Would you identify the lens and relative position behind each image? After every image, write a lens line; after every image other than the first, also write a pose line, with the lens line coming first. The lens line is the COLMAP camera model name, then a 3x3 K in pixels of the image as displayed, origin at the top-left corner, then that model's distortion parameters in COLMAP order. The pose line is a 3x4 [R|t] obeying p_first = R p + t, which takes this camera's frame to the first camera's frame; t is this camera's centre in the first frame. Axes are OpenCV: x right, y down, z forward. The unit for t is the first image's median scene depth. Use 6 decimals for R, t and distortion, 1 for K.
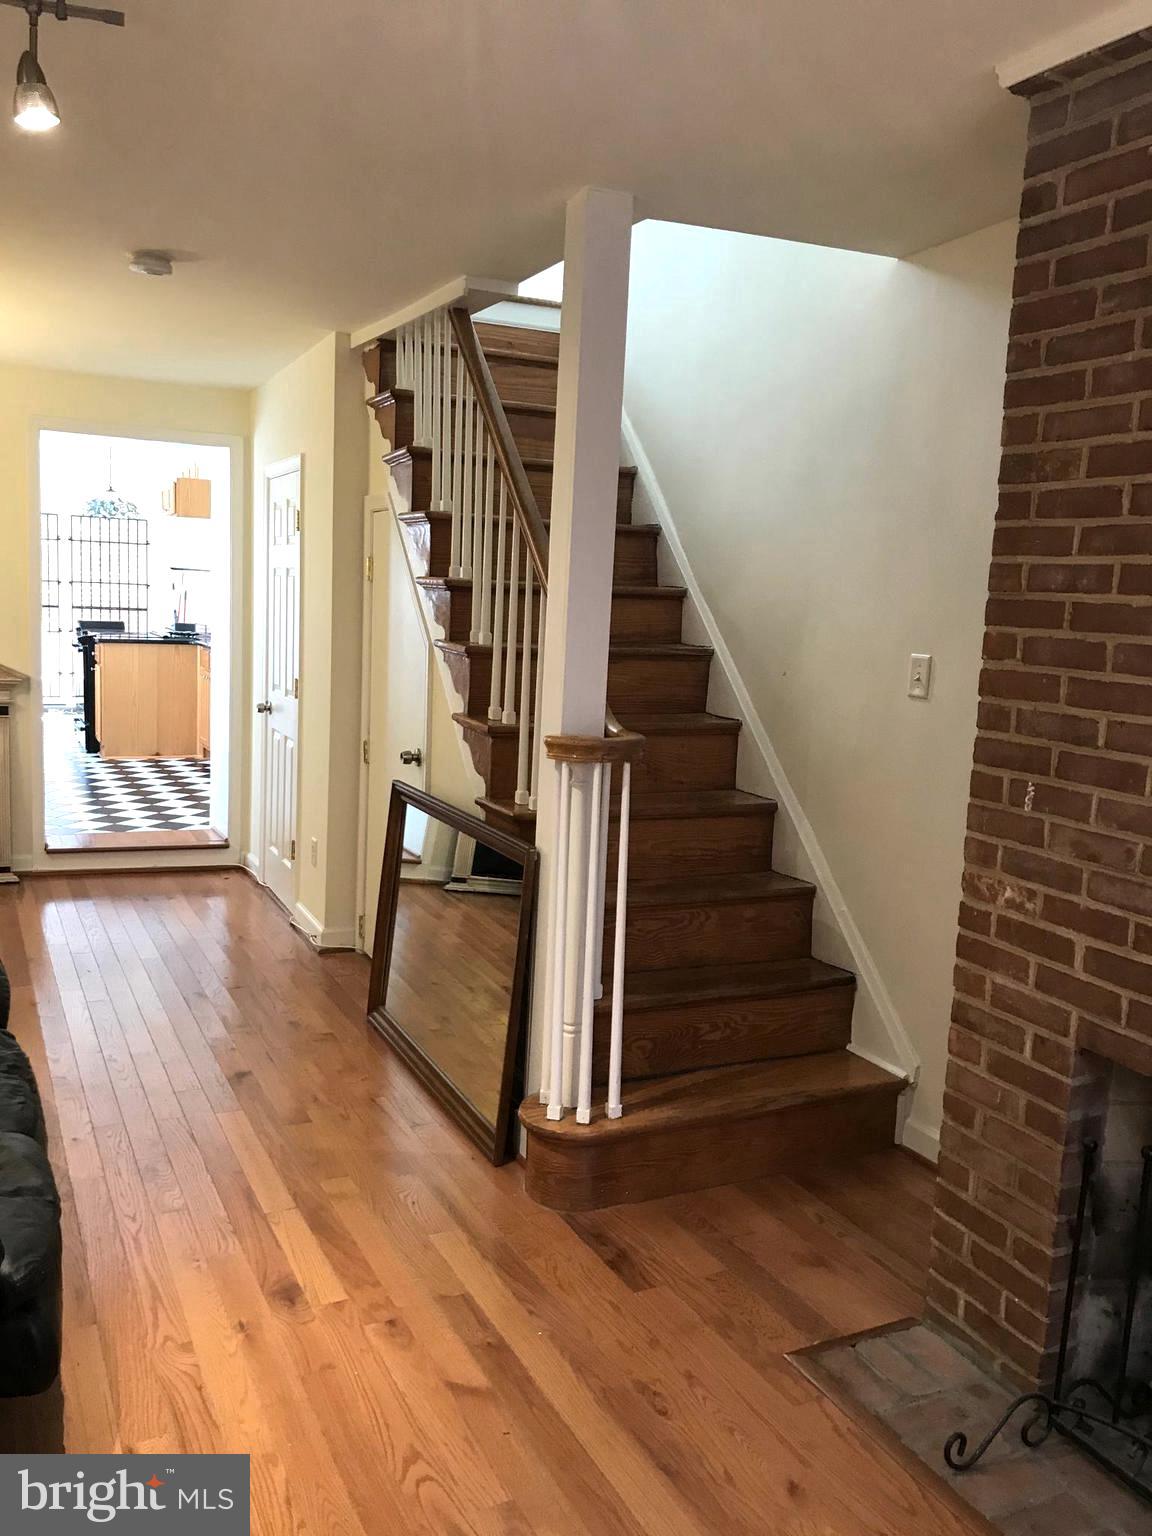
lens RADIAL K [[1283.1, 0, 580.2], [0, 1283.1, 769.7], [0, 0, 1]] dist [-0.007060, 0.039036]
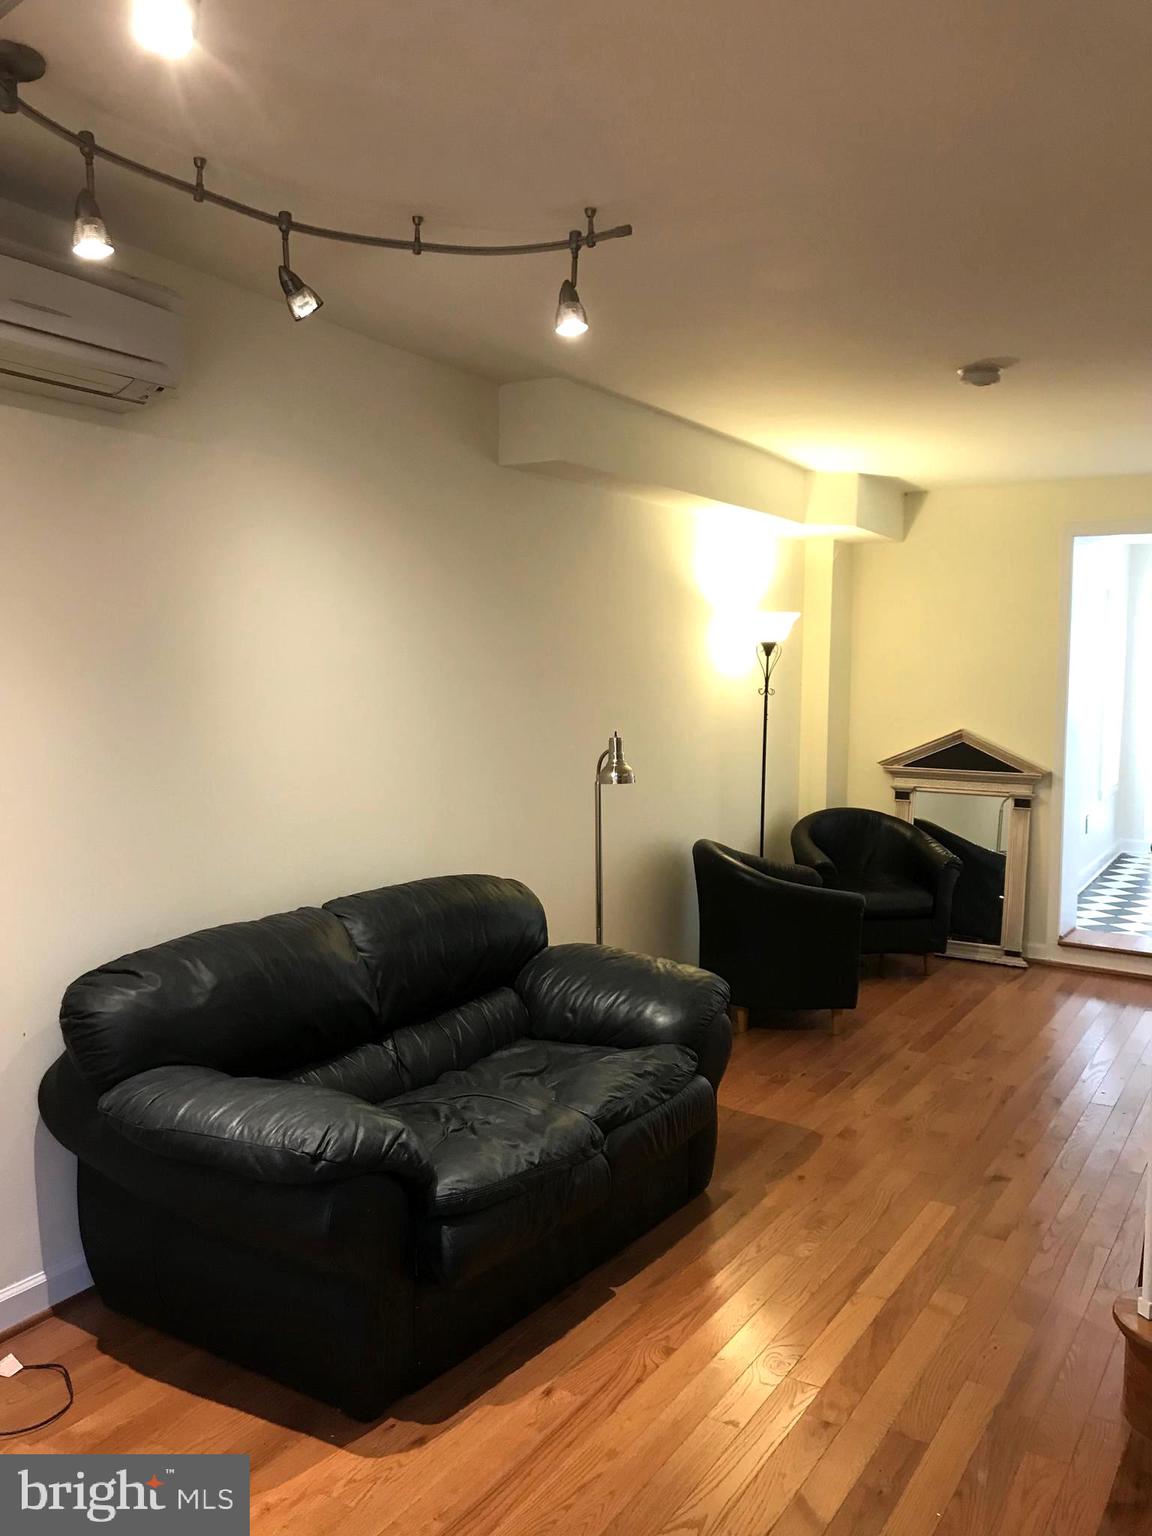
lens RADIAL K [[1283.1, 0, 576.6], [0, 1283.1, 769.4], [0, 0, 1]] dist [-0.007060, 0.039036]
pose [[0.528379, 0.030920, -0.848446, 0.395470], [-0.103194, 0.994266, -0.028031, -0.009316], [0.842714, 0.102365, 0.528540, 0.196889]]
